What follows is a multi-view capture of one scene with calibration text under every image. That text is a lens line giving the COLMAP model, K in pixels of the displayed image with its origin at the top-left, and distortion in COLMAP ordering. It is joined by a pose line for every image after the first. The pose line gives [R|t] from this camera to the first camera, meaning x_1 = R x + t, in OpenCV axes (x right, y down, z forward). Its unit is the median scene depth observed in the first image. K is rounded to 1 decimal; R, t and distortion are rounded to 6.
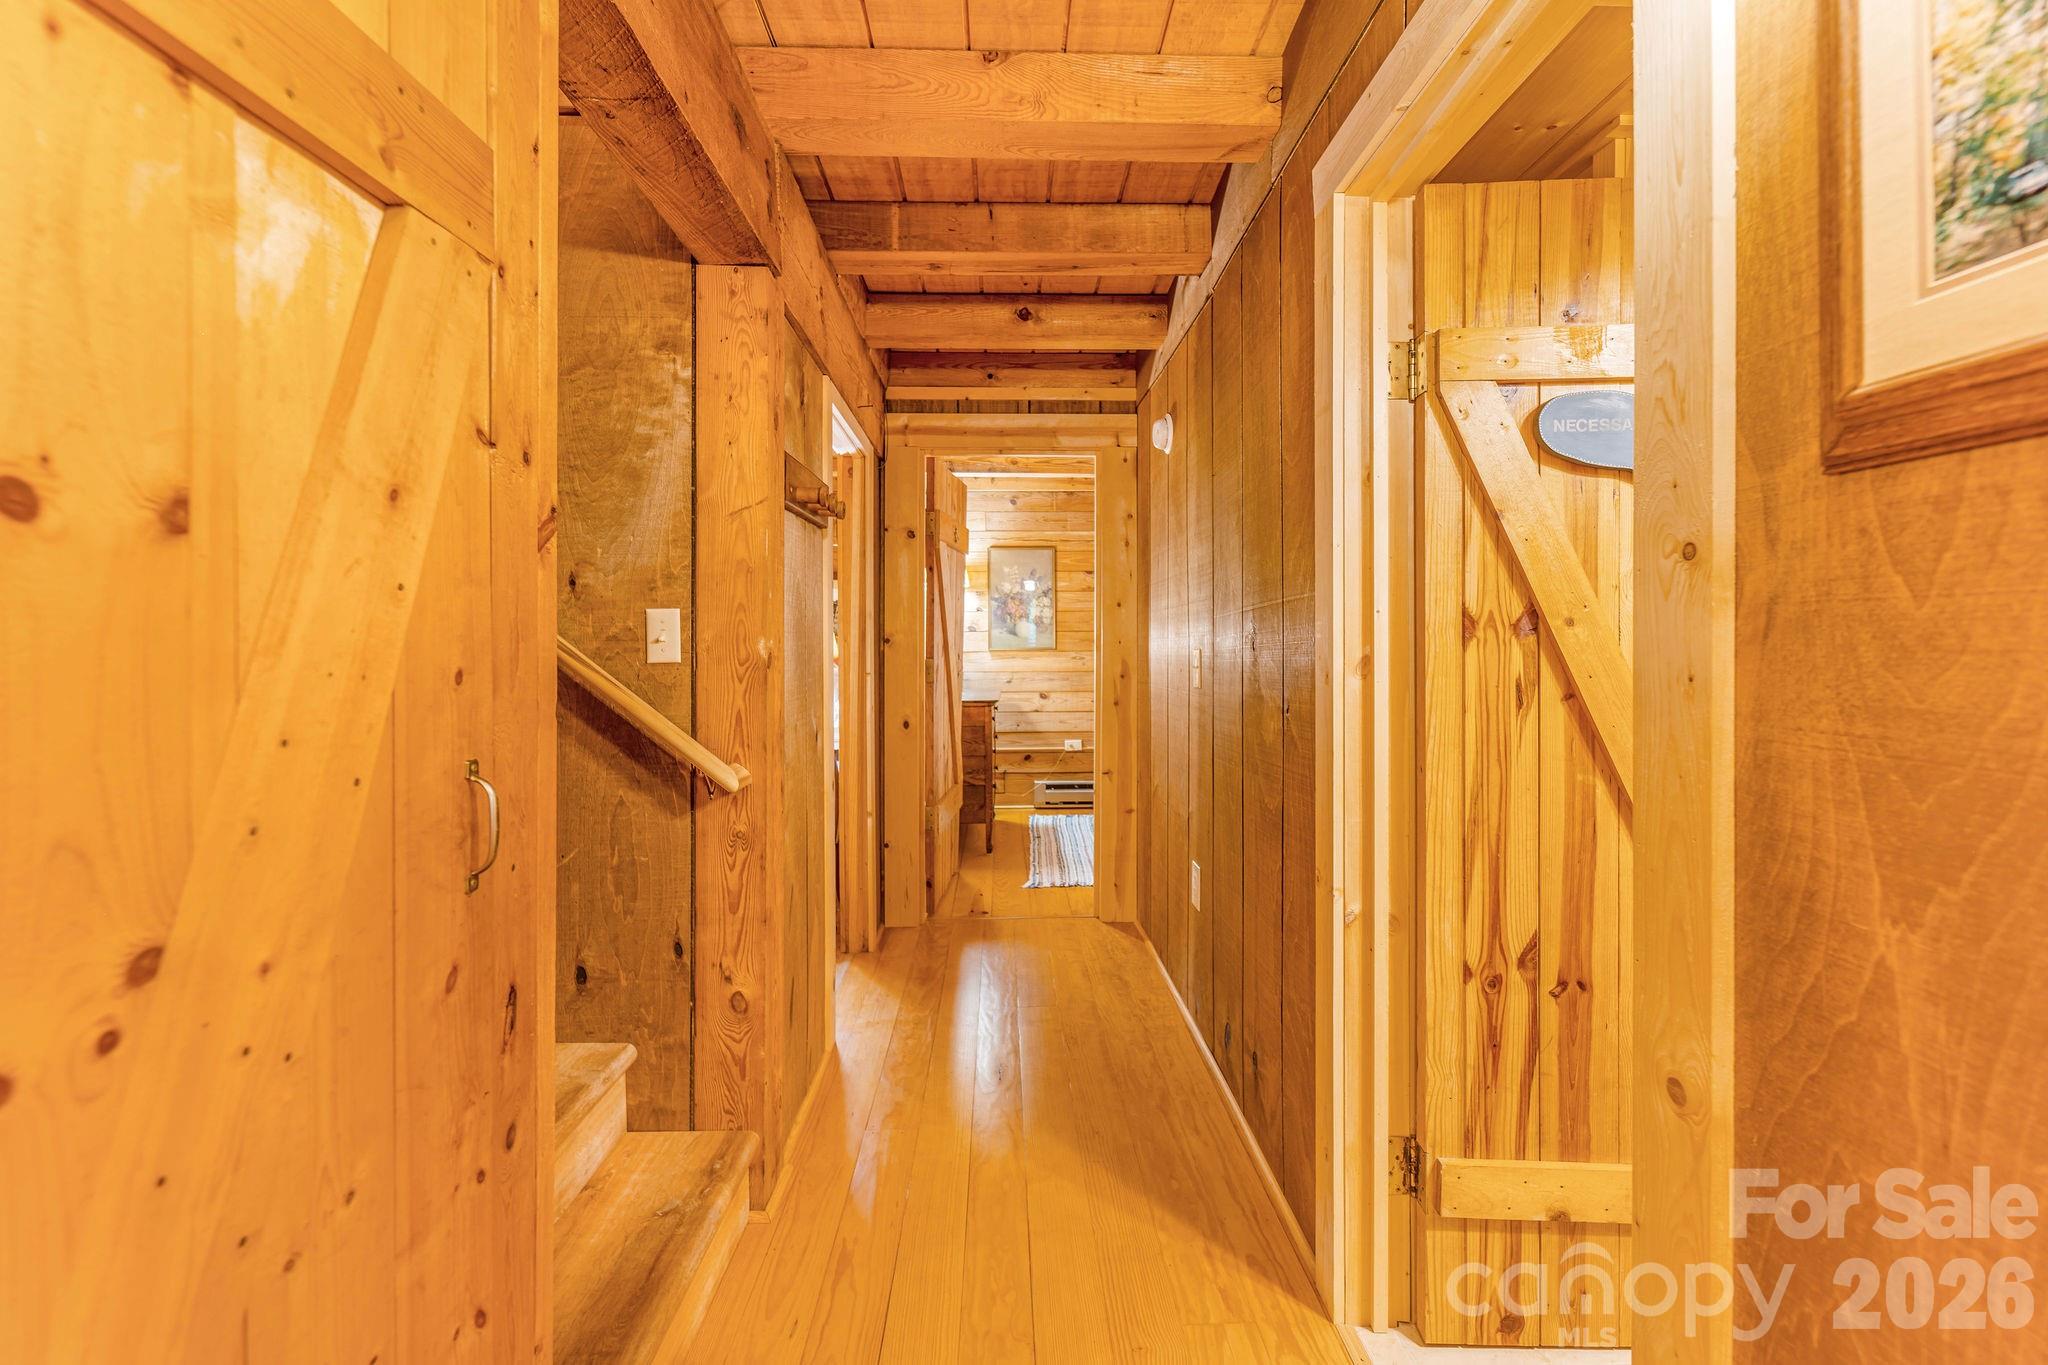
lens RADIAL K [[844.4, 0, 1033.1], [0, 844.4, 655.7], [0, 0, 1]] dist [0.013180, -0.005350]
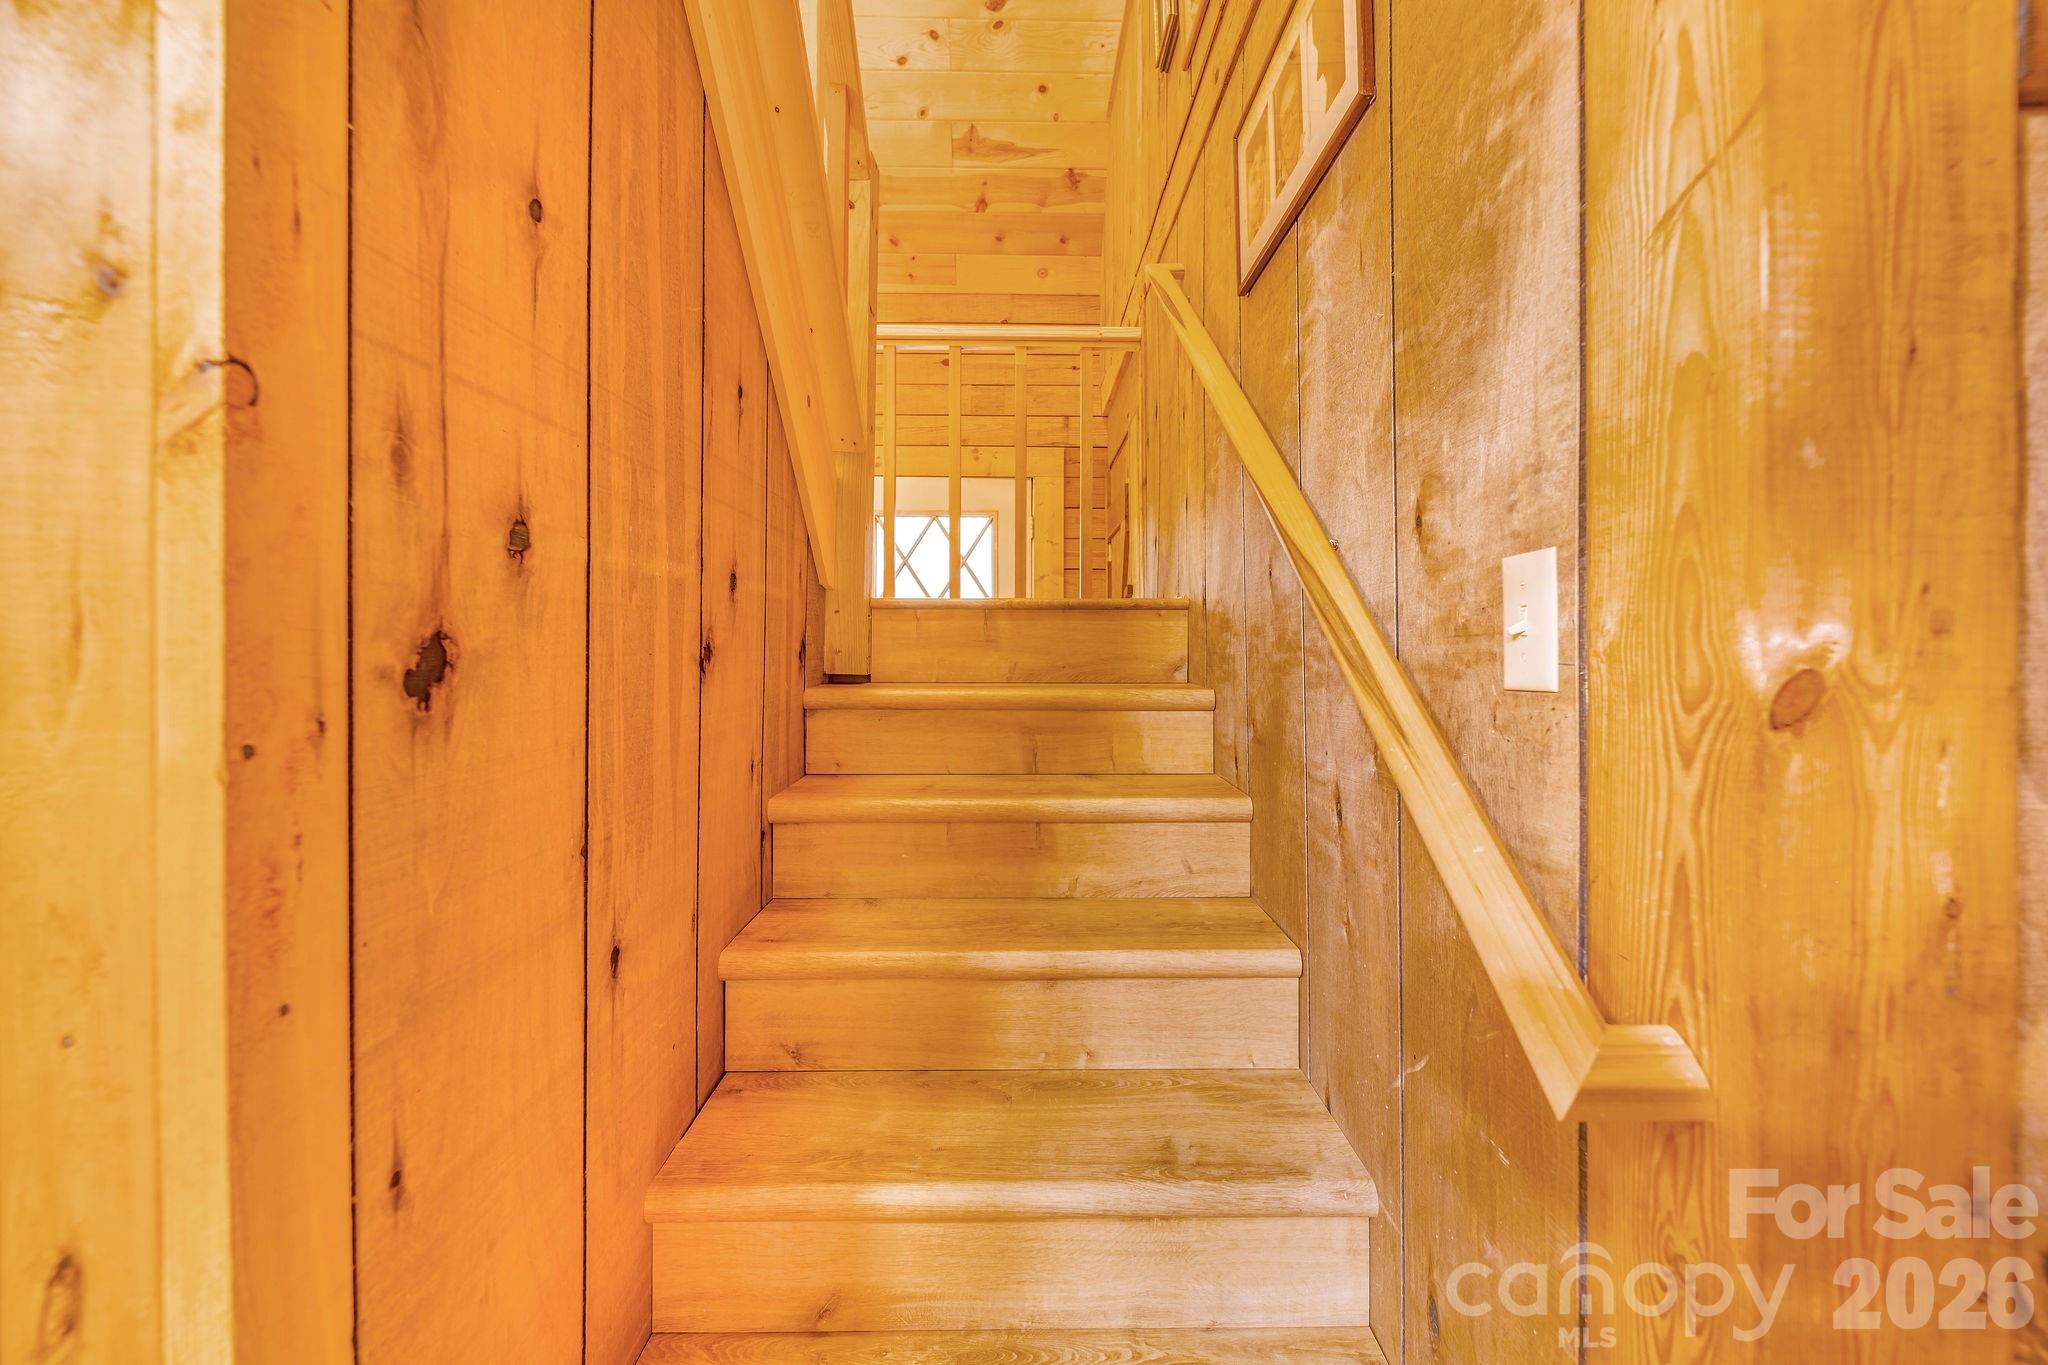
lens RADIAL K [[833.7, 0, 1032.3], [0, 833.7, 660.0], [0, 0, 1]] dist [0.009513, -0.005063]
pose [[-0.014528, 0.010016, -0.999844, -0.042412], [-0.017868, 0.999788, 0.010275, -0.005253], [0.999735, 0.018014, -0.014346, 0.774560]]
